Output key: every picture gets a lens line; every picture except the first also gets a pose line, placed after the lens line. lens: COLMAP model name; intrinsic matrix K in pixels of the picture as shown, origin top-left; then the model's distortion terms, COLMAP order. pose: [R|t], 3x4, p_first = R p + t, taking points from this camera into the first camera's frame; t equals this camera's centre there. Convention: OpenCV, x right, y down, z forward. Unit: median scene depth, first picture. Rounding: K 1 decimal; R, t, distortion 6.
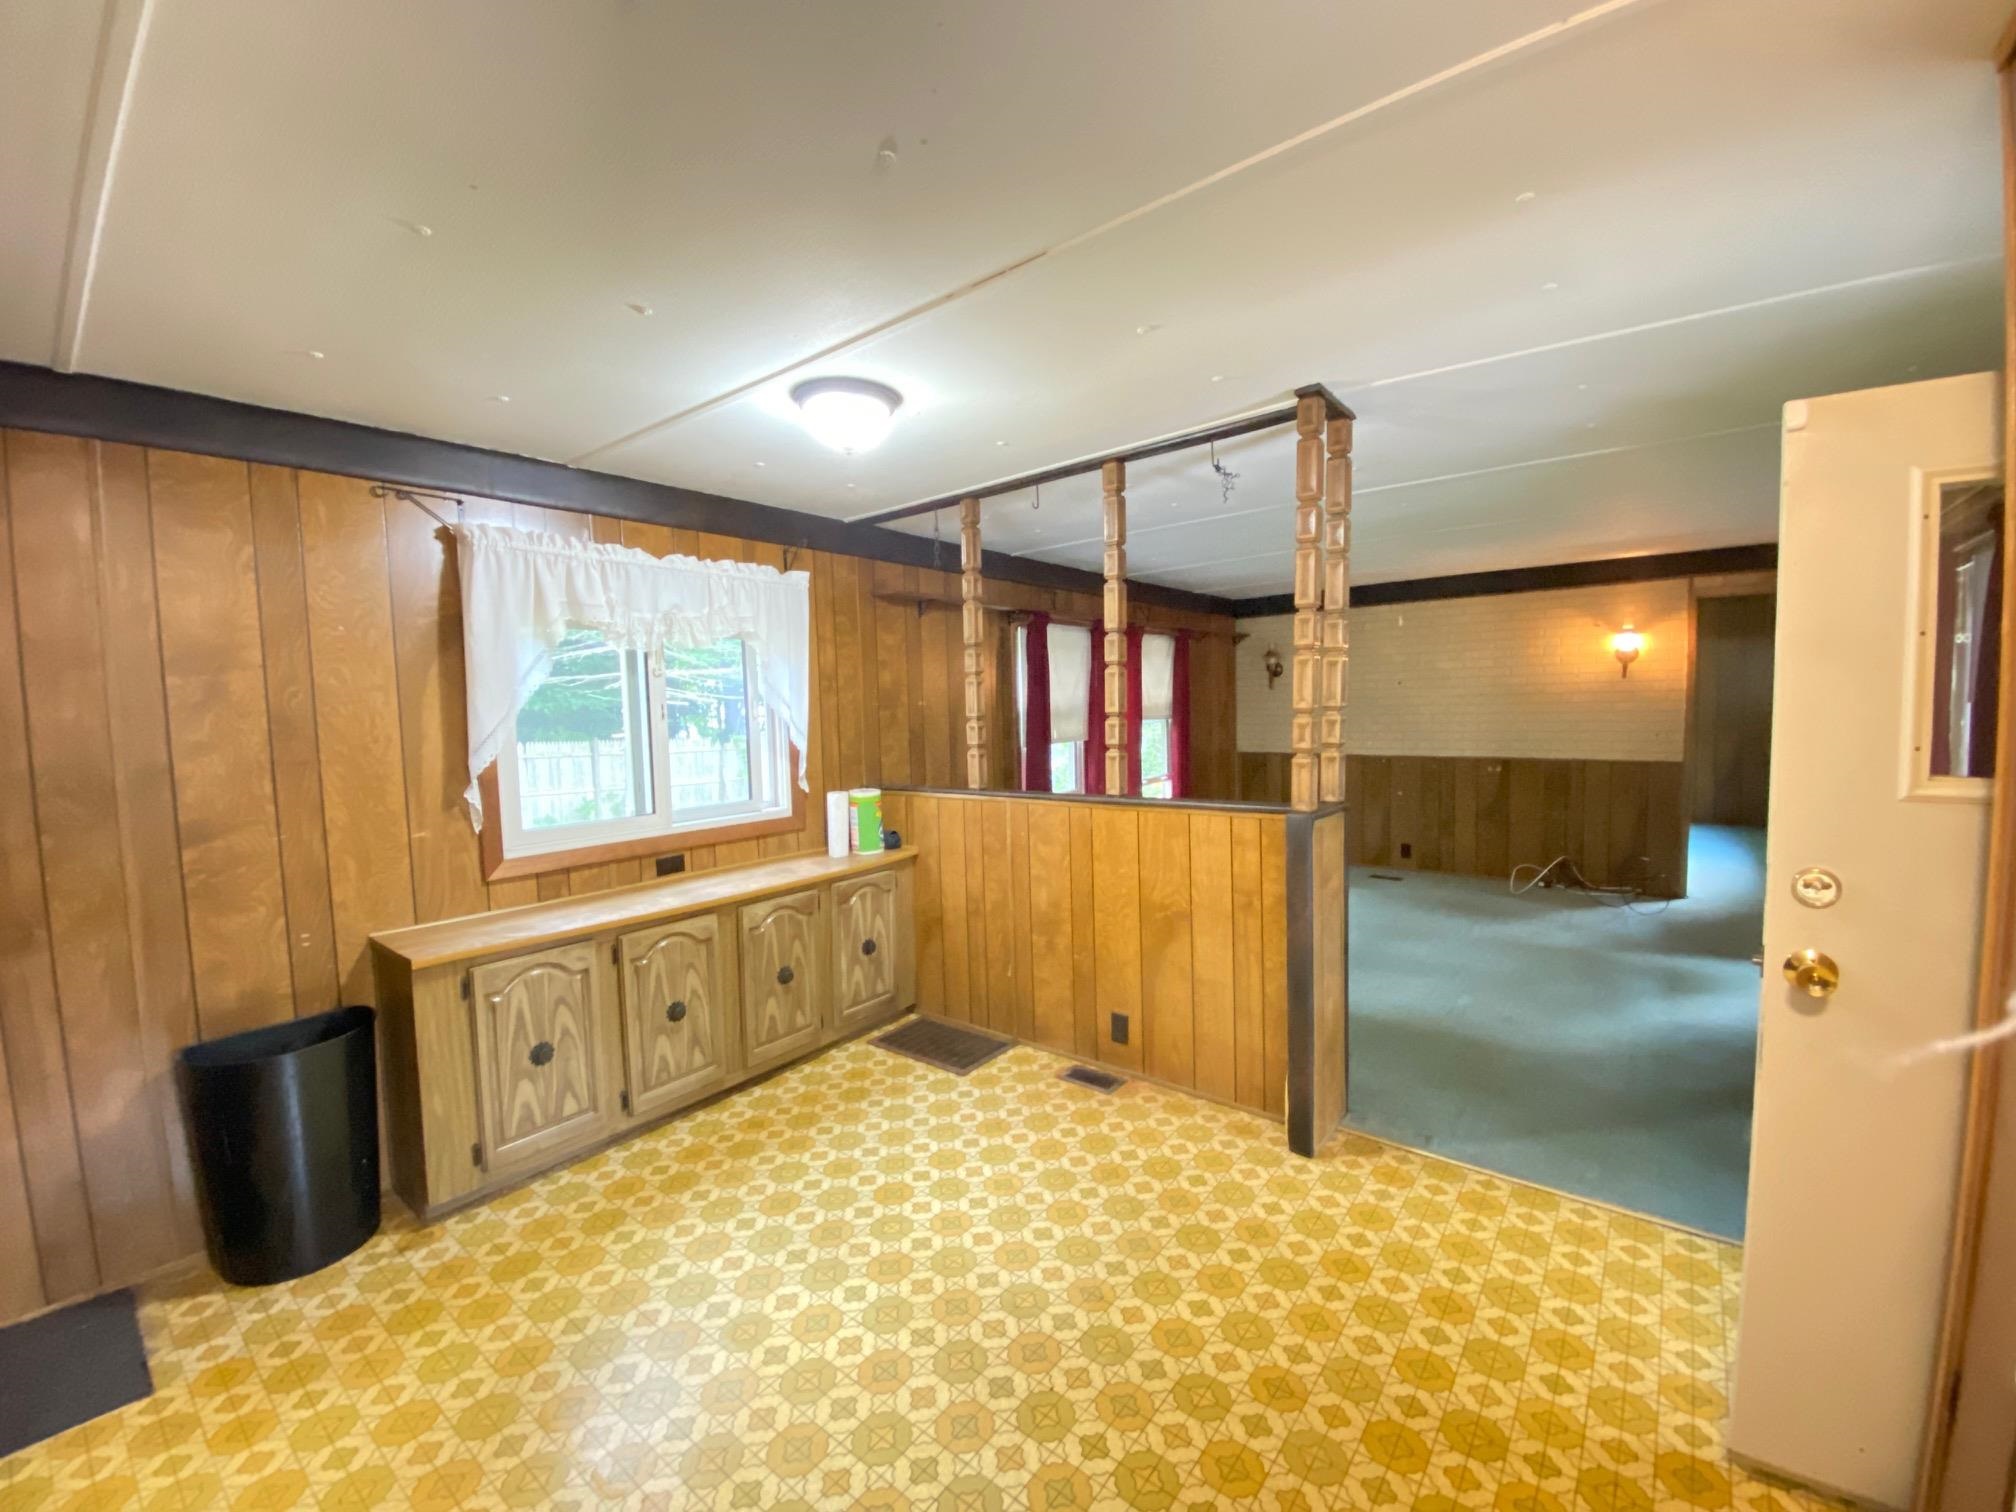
lens RADIAL K [[811.3, 0, 1018.5], [0, 811.3, 759.8], [0, 0, 1]] dist [-0.013605, -0.003669]
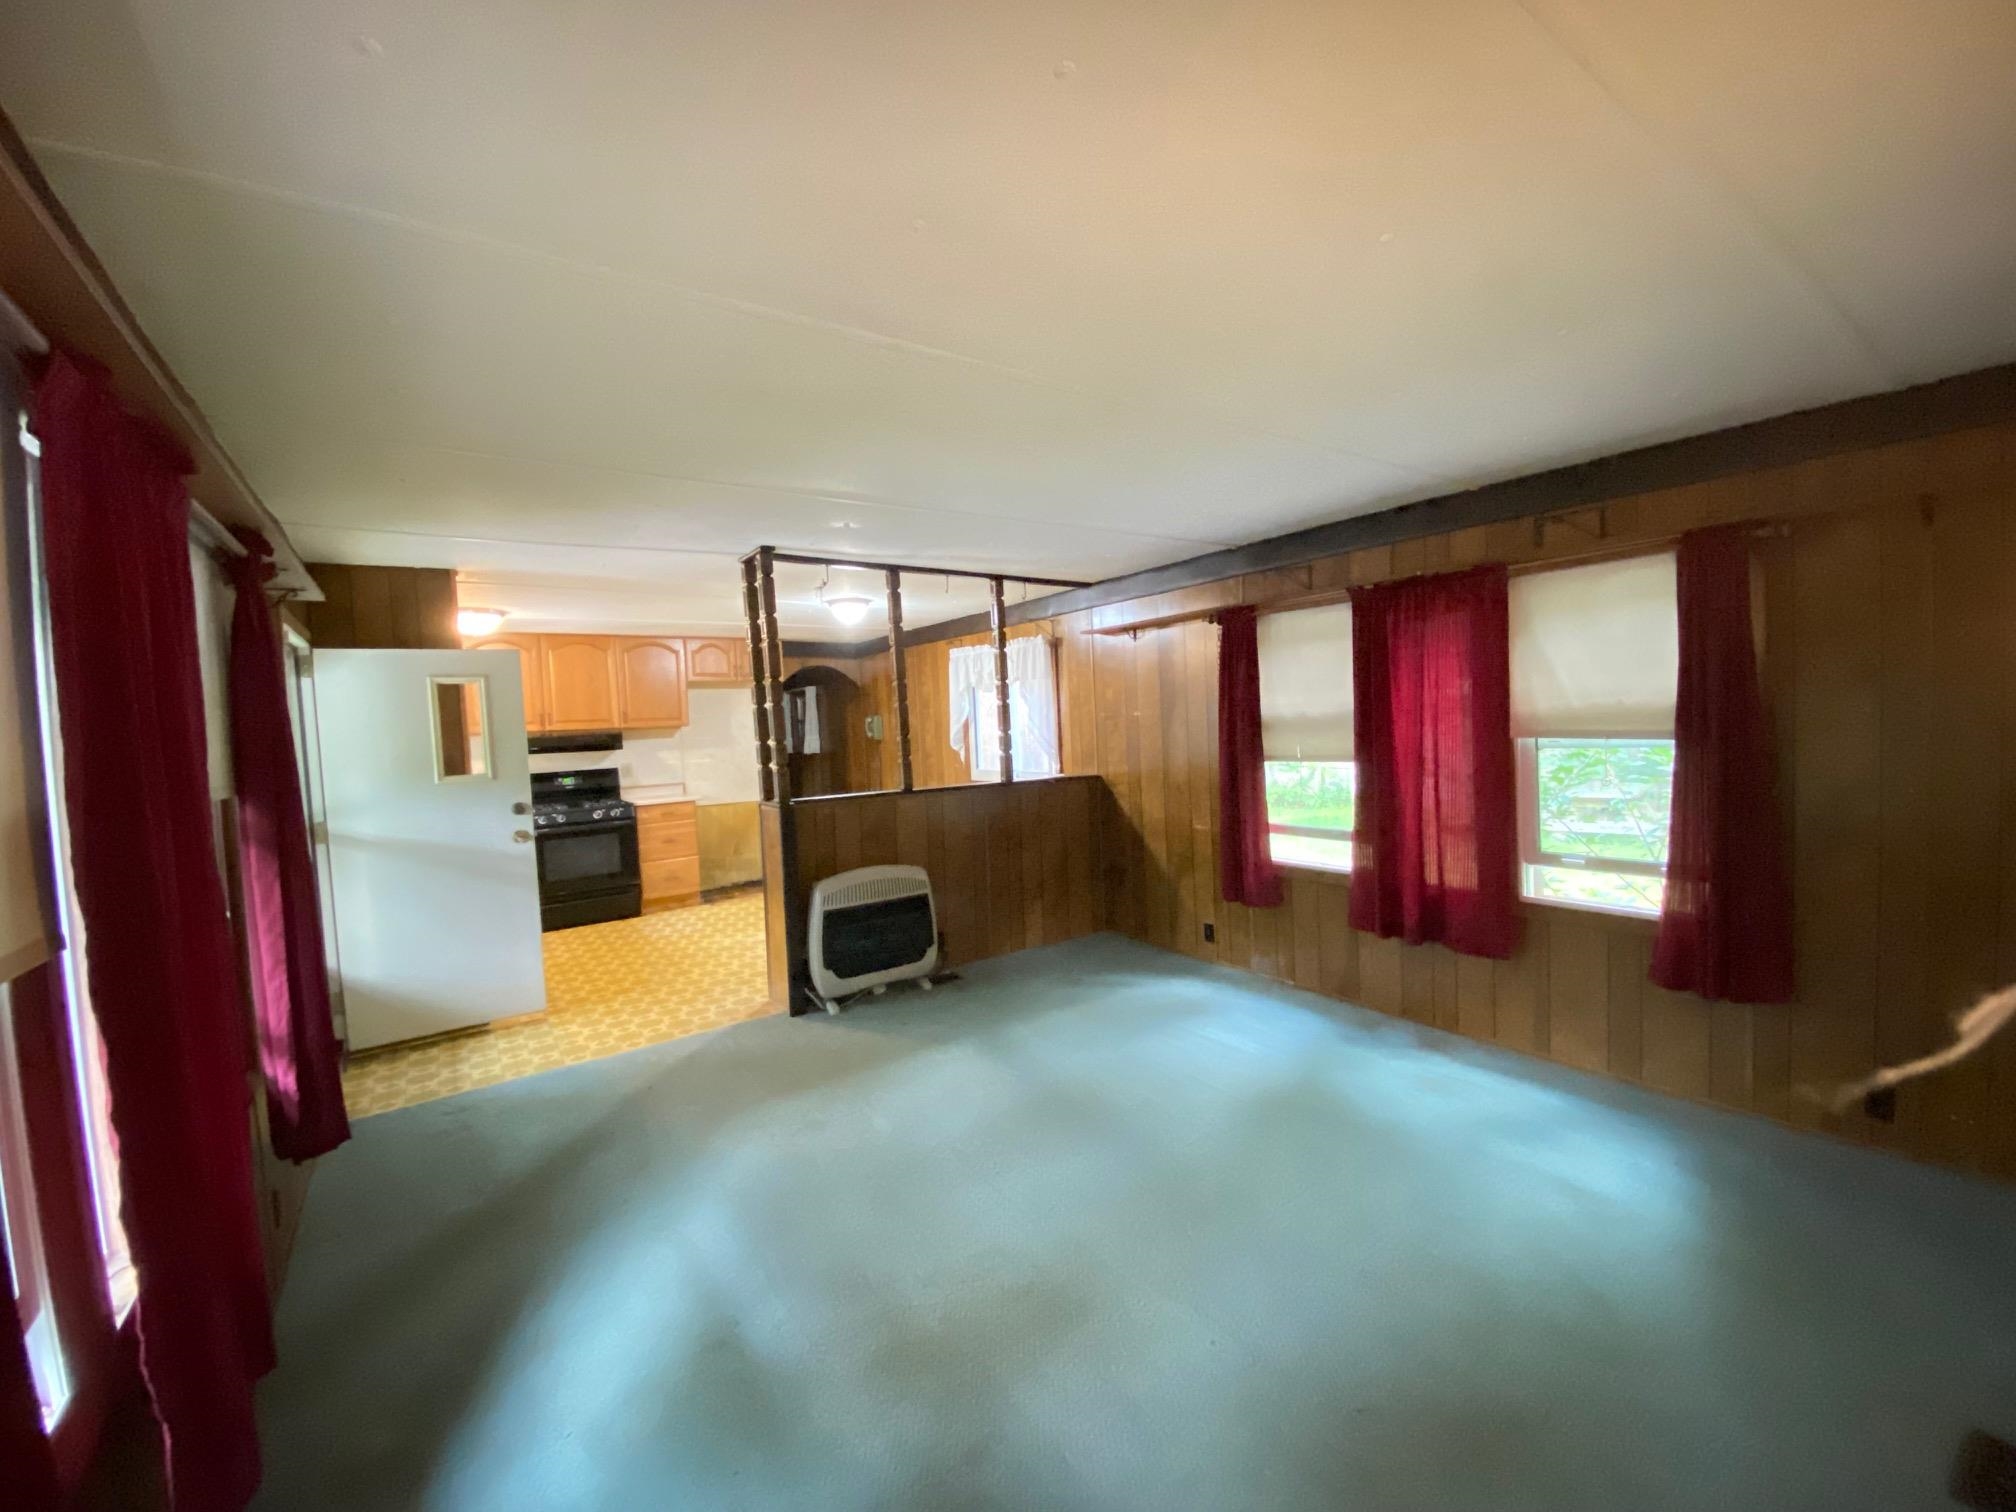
lens RADIAL K [[811.3, 0, 1021.5], [0, 811.3, 753.2], [0, 0, 1]] dist [-0.013605, -0.003669]
pose [[-0.266500, 0.078269, -0.960652, 1.278071], [-0.021140, 0.995983, 0.087012, -0.135666], [0.963603, 0.043497, -0.263775, 1.358400]]
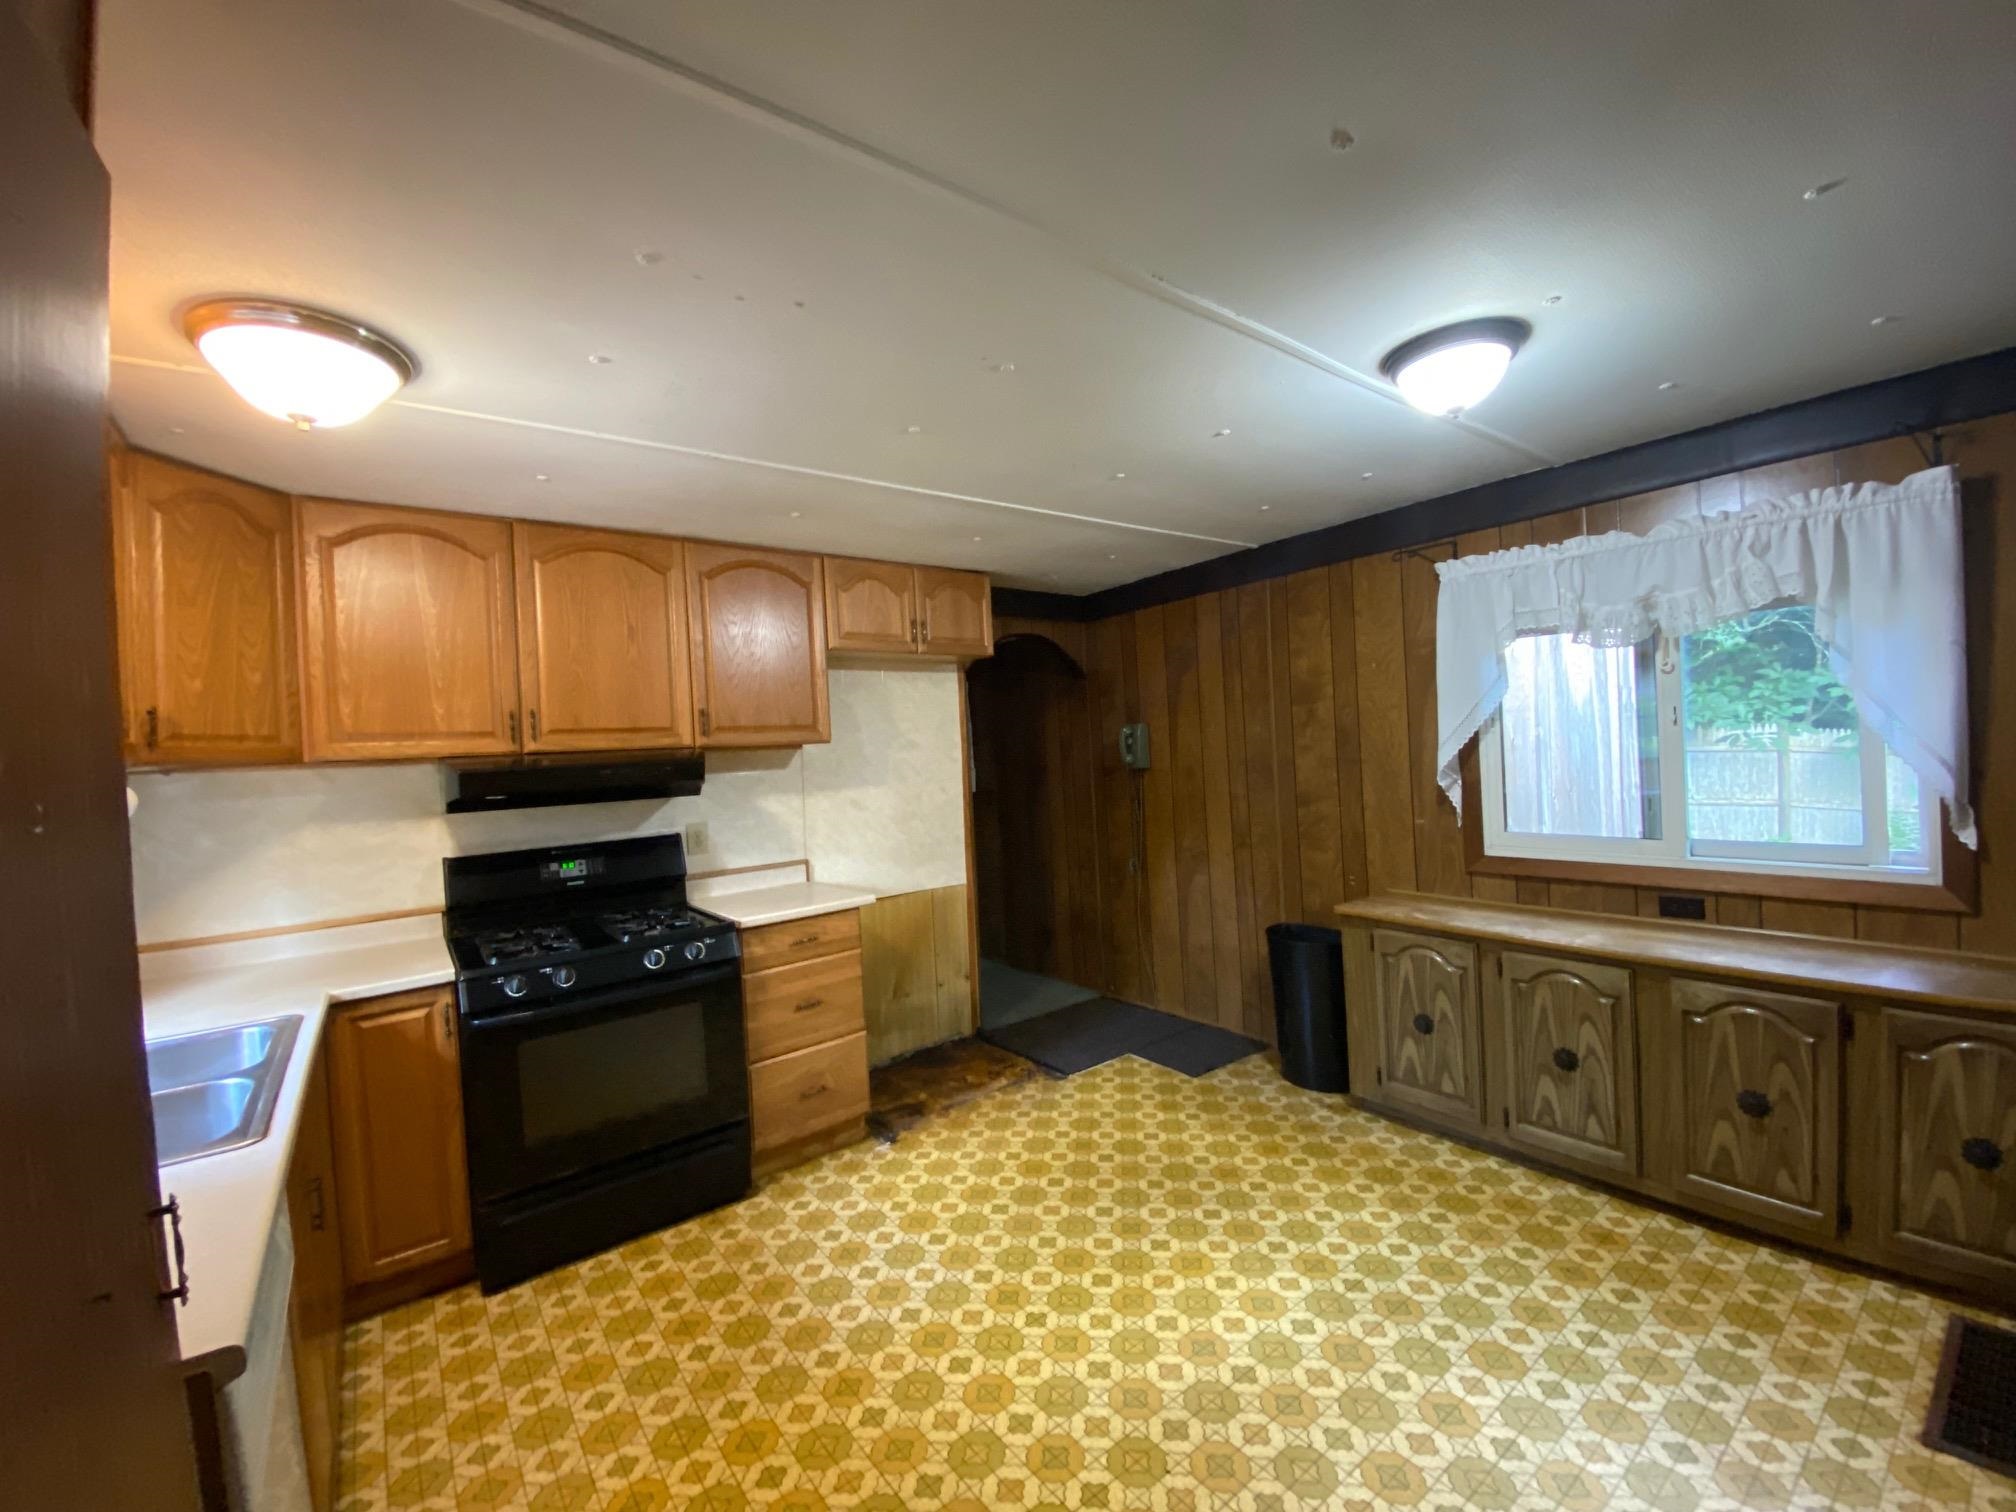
lens RADIAL K [[811.3, 0, 1002.1], [0, 811.3, 754.1], [0, 0, 1]] dist [-0.013605, -0.003669]
pose [[-0.251697, 0.047199, -0.966655, 0.648449], [-0.011880, 0.998584, 0.051852, -0.070599], [0.967733, 0.024535, -0.250780, 0.695004]]
